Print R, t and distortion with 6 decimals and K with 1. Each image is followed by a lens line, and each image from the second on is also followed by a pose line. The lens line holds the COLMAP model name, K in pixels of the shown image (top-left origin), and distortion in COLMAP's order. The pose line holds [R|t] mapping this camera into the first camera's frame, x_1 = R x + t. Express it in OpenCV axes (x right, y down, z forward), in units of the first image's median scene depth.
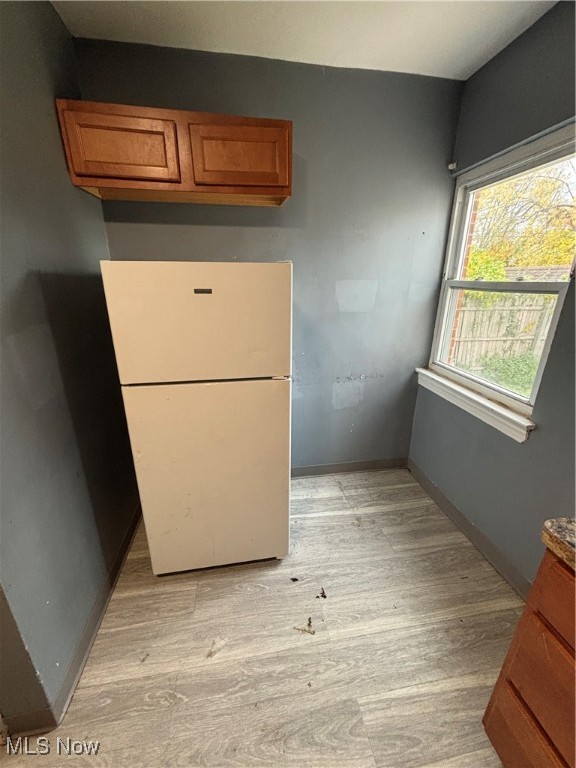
lens RADIAL K [[307.9, 0, 285.3], [0, 307.9, 386.0], [0, 0, 1]] dist [0.004605, -0.000650]
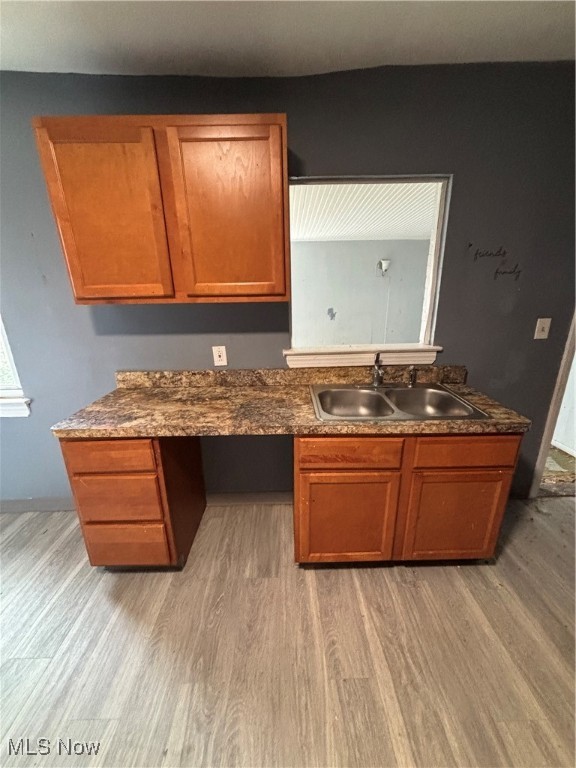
lens RADIAL K [[307.9, 0, 289.7], [0, 307.9, 384.8], [0, 0, 1]] dist [0.004605, -0.000650]
pose [[0.137432, -0.297119, 0.944898, -0.310888], [0.342537, 0.909349, 0.236120, 0.136356], [-0.929398, 0.291212, 0.226748, -0.405706]]
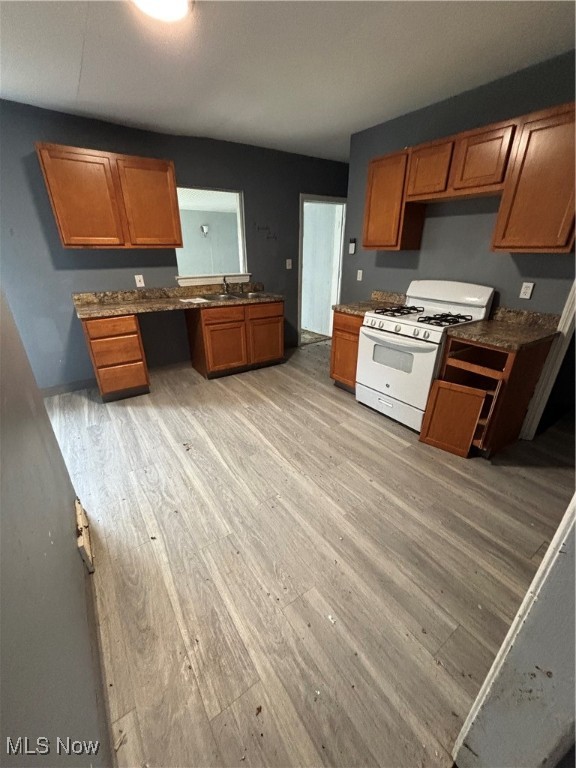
lens RADIAL K [[307.9, 0, 288.3], [0, 307.9, 383.4], [0, 0, 1]] dist [0.004605, -0.000650]
pose [[-0.428054, -0.361566, 0.828275, -1.743557], [0.299226, 0.808092, 0.507396, 0.011512], [-0.852780, 0.465035, -0.237717, 0.081604]]
